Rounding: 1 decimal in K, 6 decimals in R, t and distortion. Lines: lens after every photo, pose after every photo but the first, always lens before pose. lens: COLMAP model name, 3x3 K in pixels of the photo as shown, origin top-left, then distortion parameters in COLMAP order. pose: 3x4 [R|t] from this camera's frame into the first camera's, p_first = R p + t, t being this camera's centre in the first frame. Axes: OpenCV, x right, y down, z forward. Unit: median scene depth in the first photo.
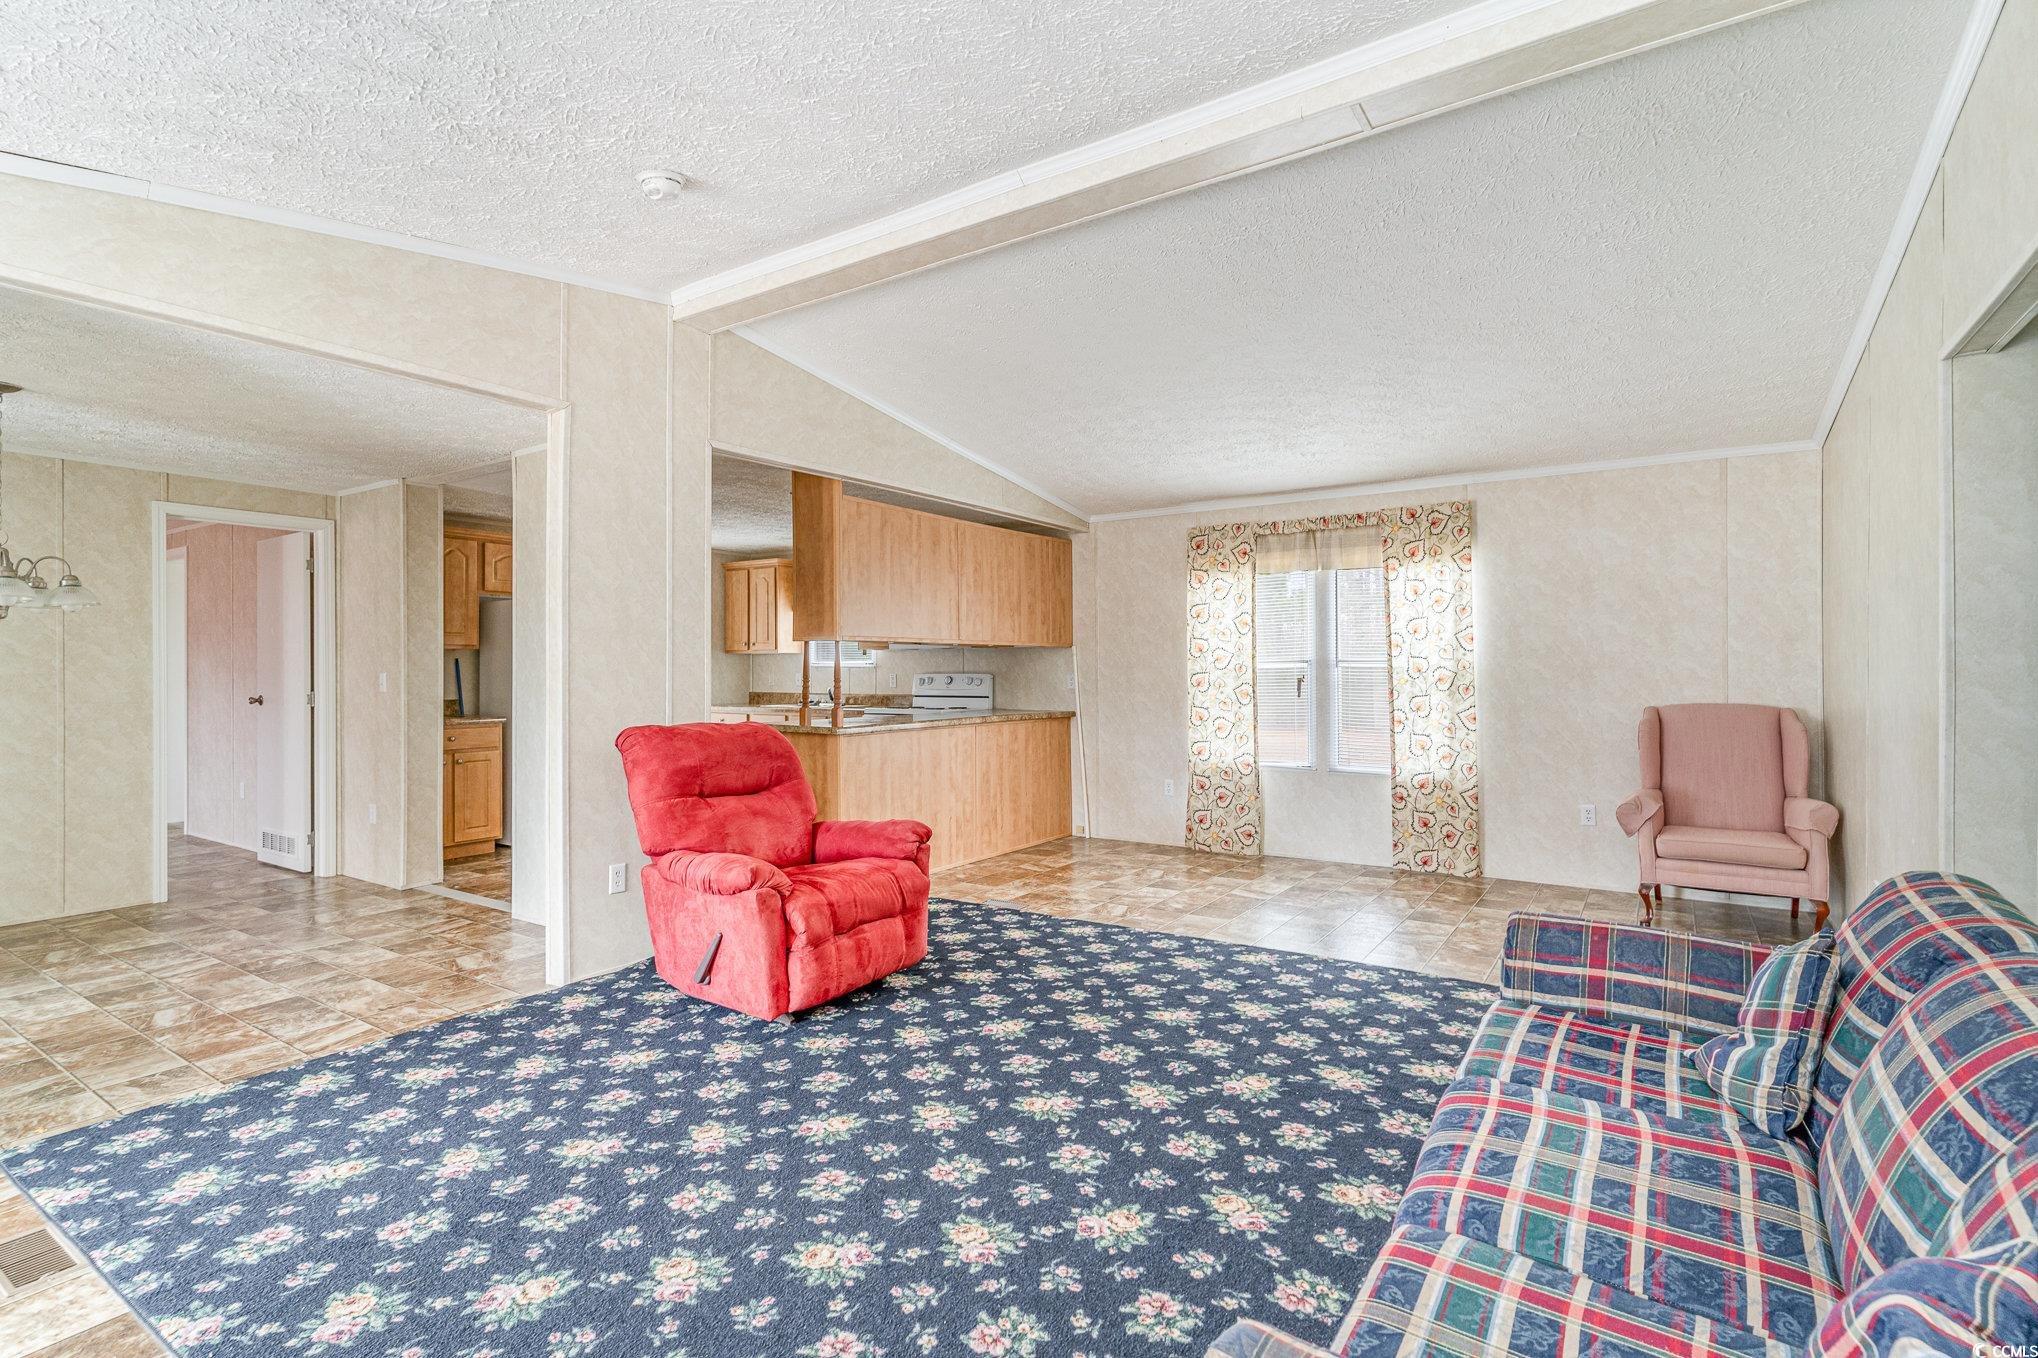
lens RADIAL K [[975.1, 0, 1015.0], [0, 975.1, 673.7], [0, 0, 1]] dist [0.000970, -0.000408]
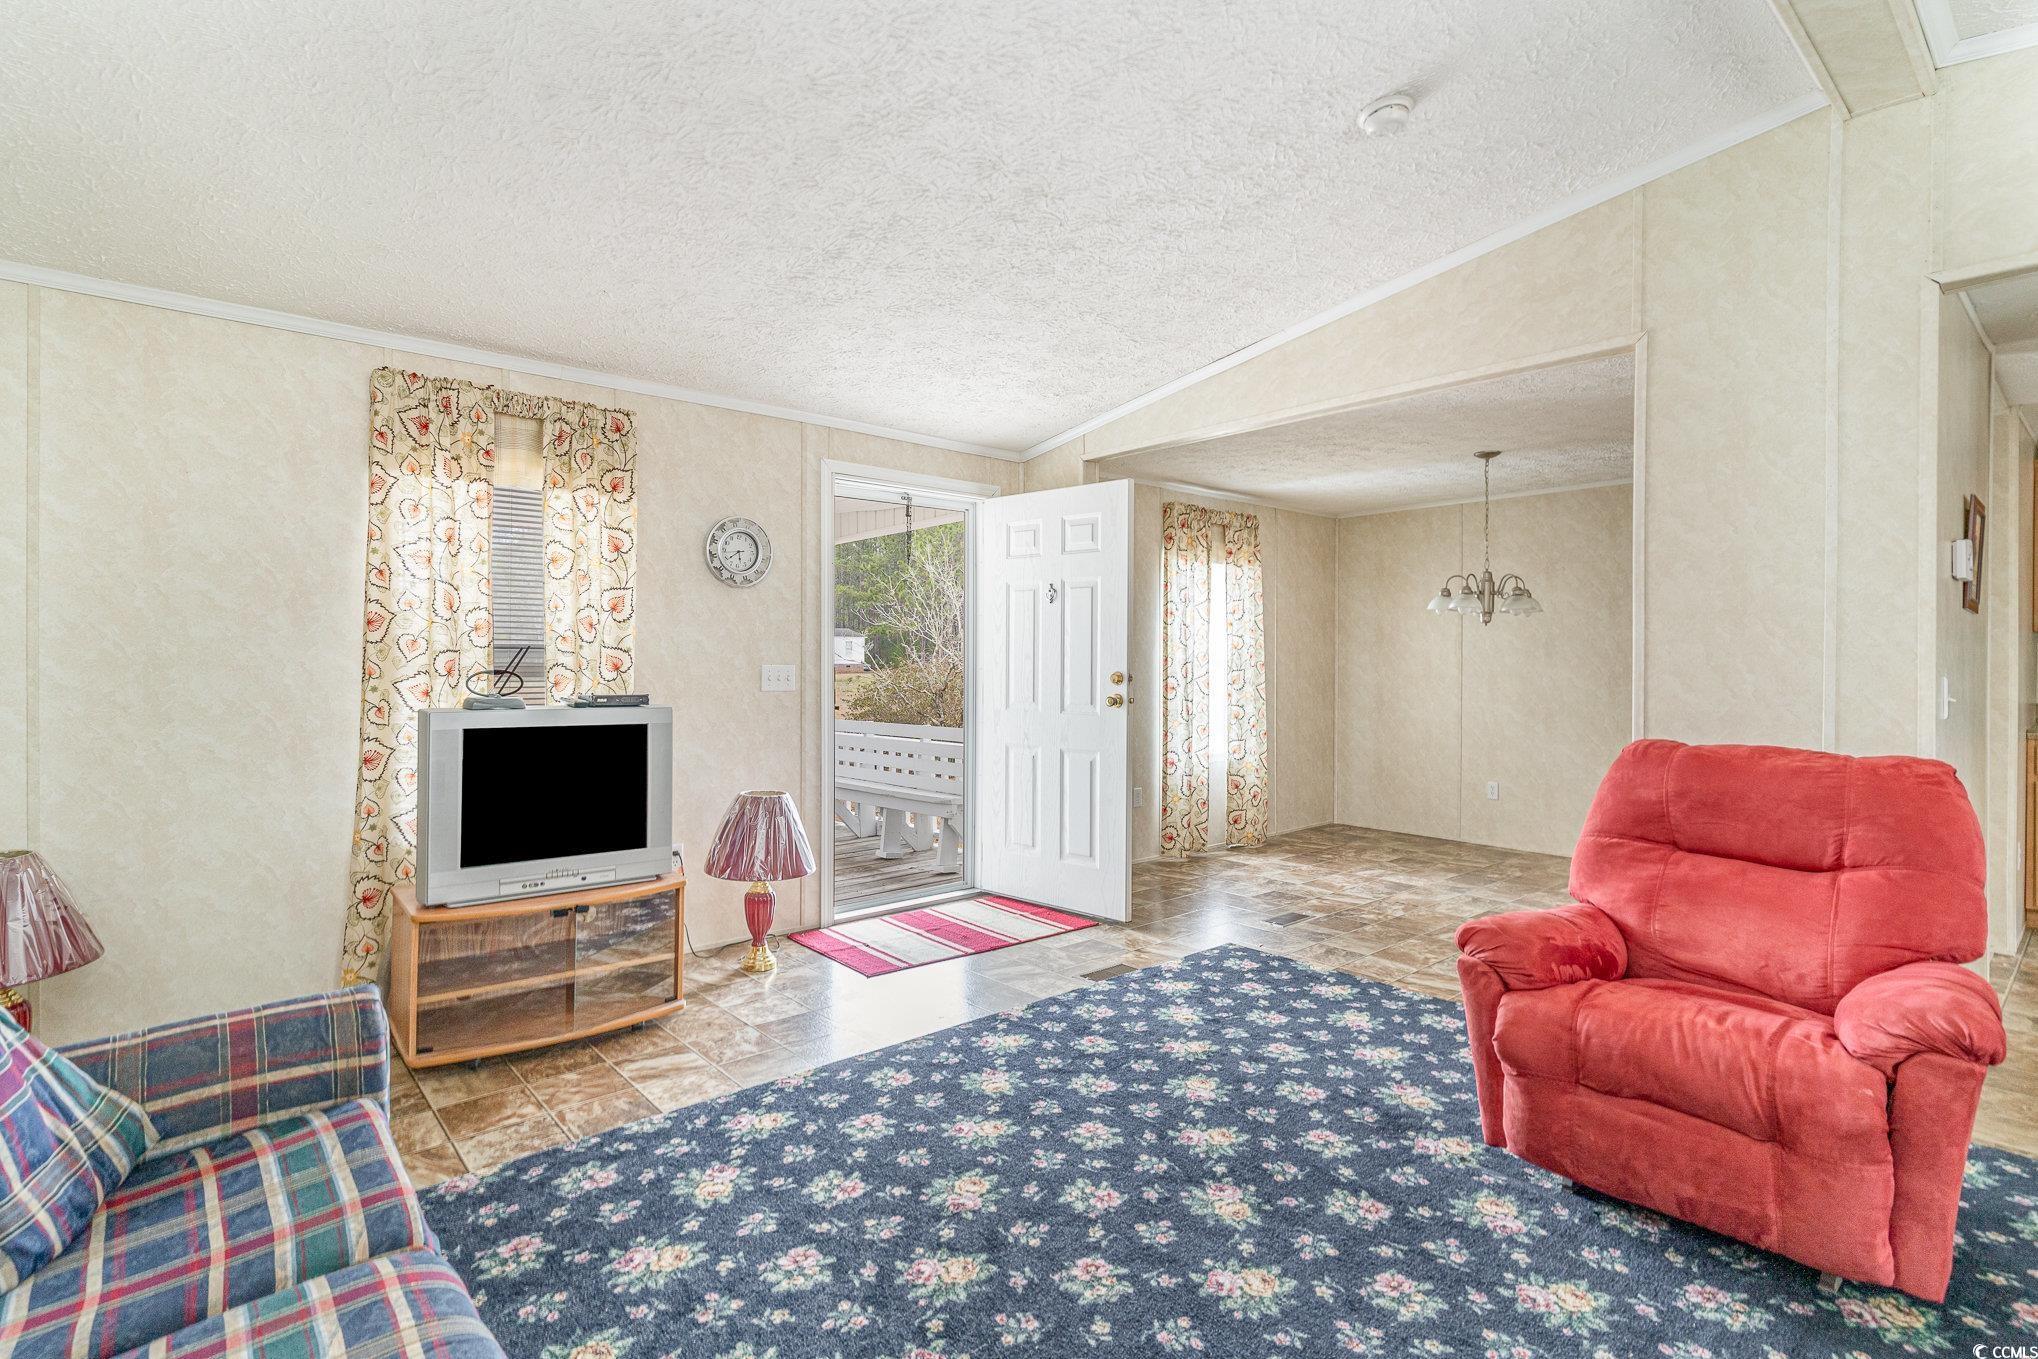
lens RADIAL K [[975.1, 0, 1013.2], [0, 975.1, 660.5], [0, 0, 1]] dist [0.000970, -0.000408]
pose [[-0.266482, 0.004429, -0.963830, 0.652044], [-0.005979, 0.999963, 0.006248, -0.011347], [0.963821, 0.007427, -0.266446, 1.008433]]
